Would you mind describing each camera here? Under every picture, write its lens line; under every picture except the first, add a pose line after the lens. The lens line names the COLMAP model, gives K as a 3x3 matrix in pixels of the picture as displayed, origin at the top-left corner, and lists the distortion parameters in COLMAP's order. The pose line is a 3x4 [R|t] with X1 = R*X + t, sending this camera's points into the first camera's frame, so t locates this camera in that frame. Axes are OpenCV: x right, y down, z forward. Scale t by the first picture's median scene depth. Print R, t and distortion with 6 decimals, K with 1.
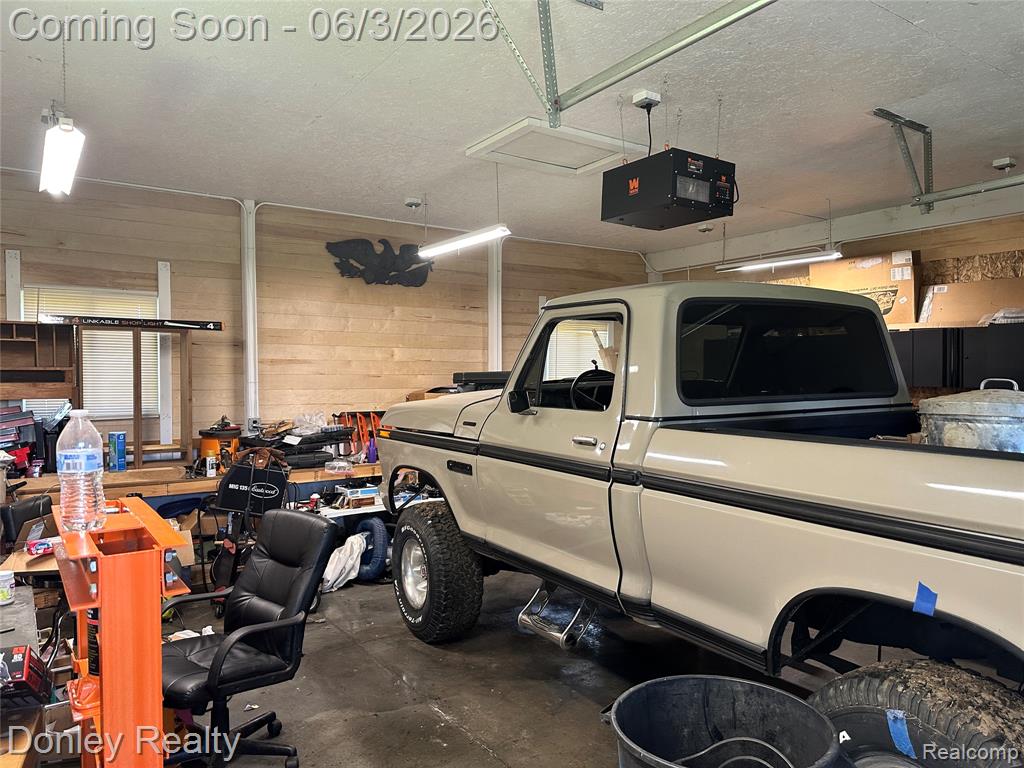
lens RADIAL K [[708.9, 0, 512.0], [0, 708.9, 384.0], [0, 0, 1]] dist [0.054156, -0.067781]
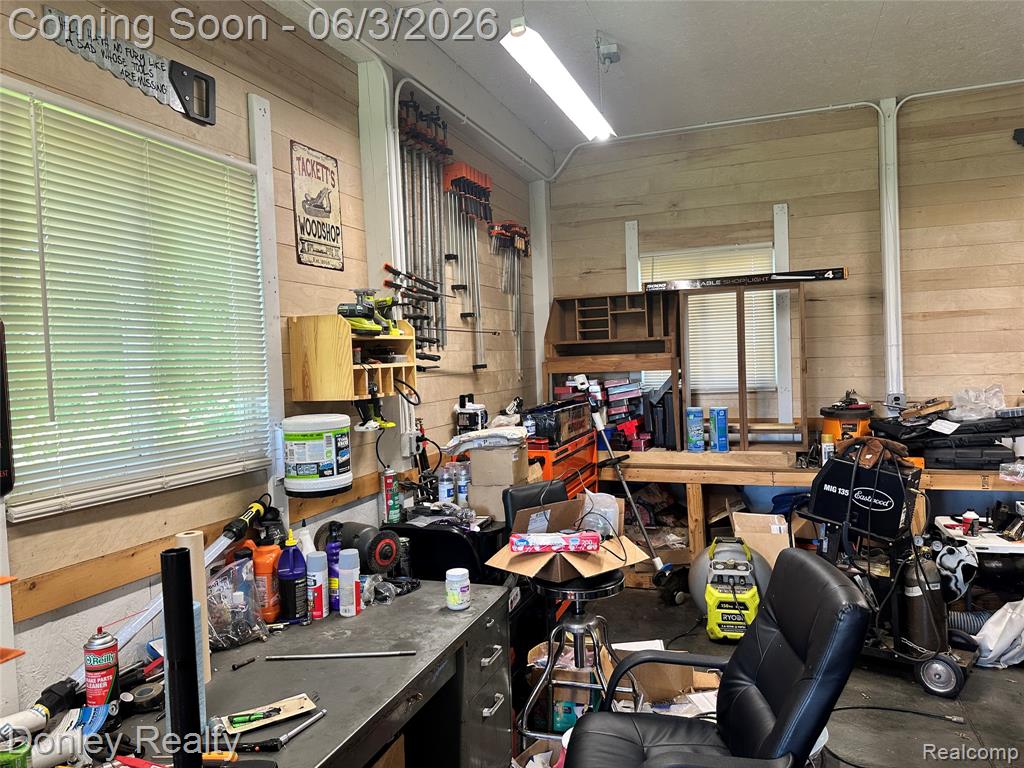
lens RADIAL K [[708.9, 0, 512.0], [0, 708.9, 384.0], [0, 0, 1]] dist [0.054156, -0.067781]
pose [[0.580418, 0.007321, -0.814286, 0.012771], [0.026866, 0.999243, 0.028134, 0.006583], [0.813876, -0.038205, 0.579782, 0.259675]]
